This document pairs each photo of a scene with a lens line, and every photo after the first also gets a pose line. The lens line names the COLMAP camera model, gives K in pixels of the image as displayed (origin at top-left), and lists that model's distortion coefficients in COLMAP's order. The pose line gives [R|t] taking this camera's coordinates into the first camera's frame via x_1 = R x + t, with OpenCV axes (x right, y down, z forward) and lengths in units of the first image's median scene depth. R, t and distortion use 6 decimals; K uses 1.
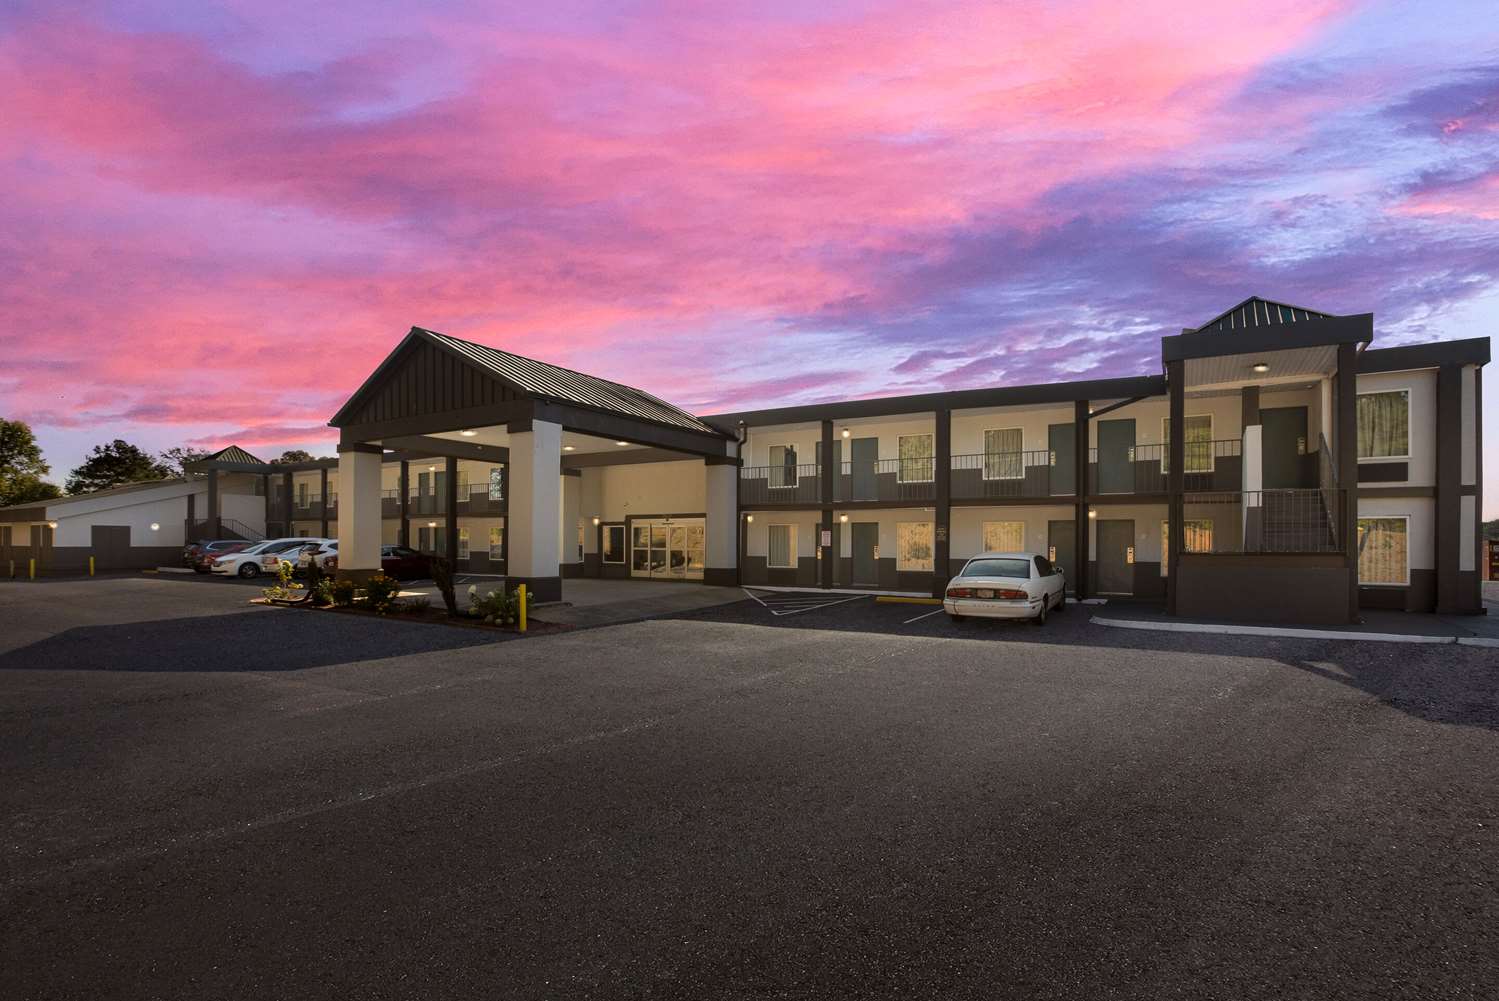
lens RADIAL K [[678.3, 0, 751.2], [0, 678.3, 538.0], [0, 0, 1]] dist [0.002589, 0.000076]
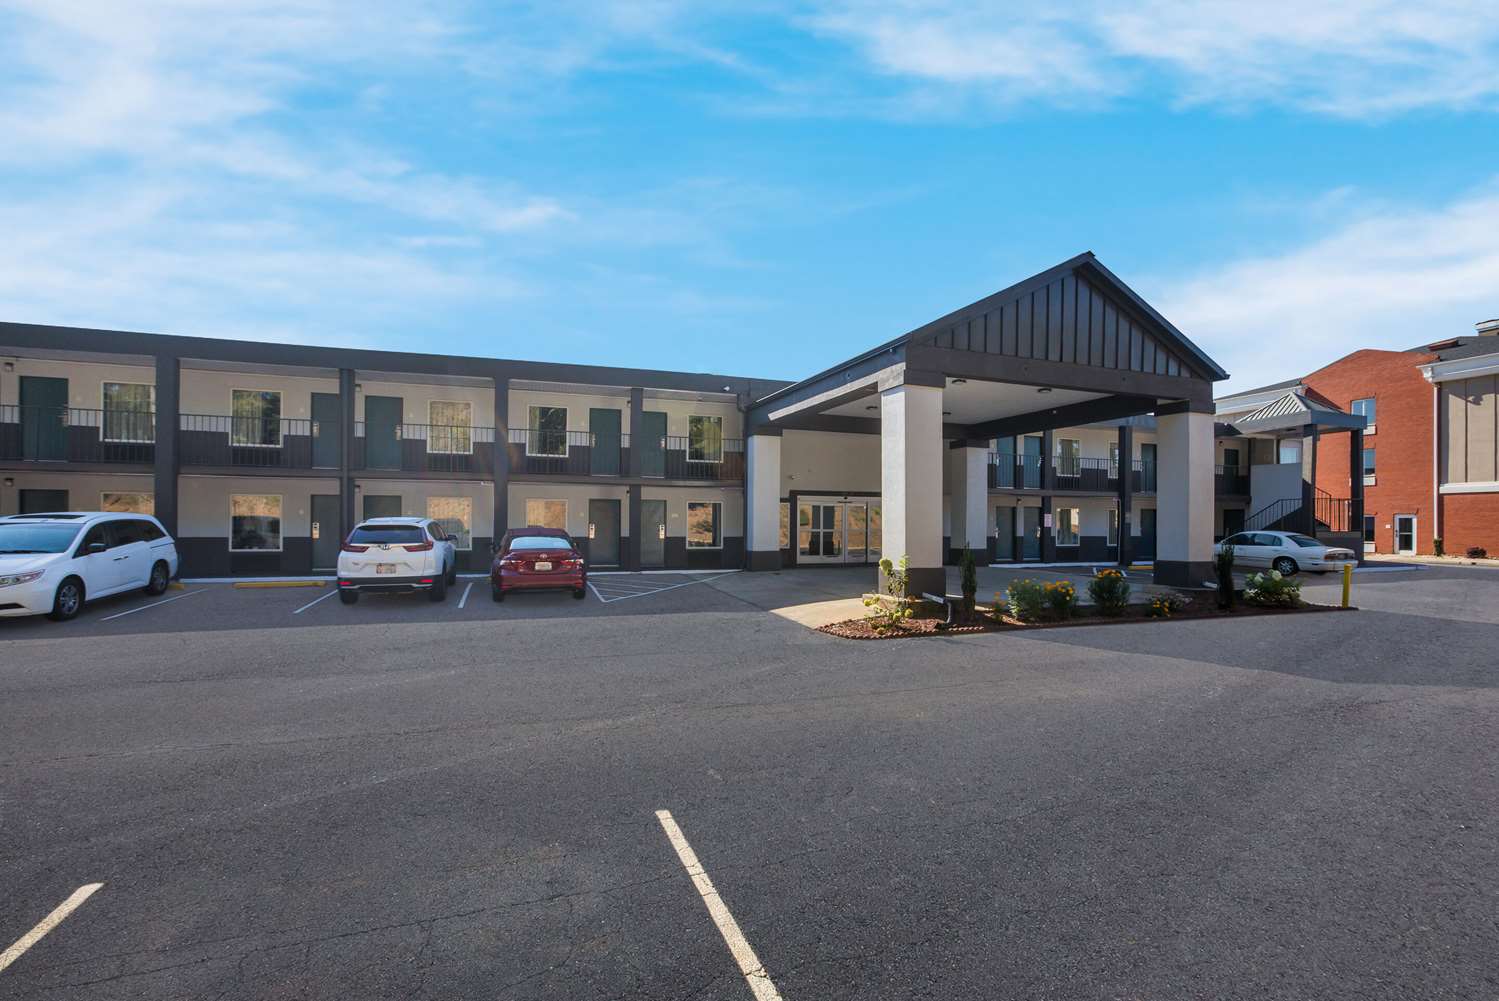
lens RADIAL K [[689.6, 0, 749.5], [0, 689.6, 500.5], [0, 0, 1]] dist [-0.064906, 0.027758]
pose [[0.635873, 0.024611, 0.771402, -0.469866], [-0.008378, 0.999653, -0.024987, -0.000082], [-0.771749, 0.009426, 0.635858, 0.279142]]
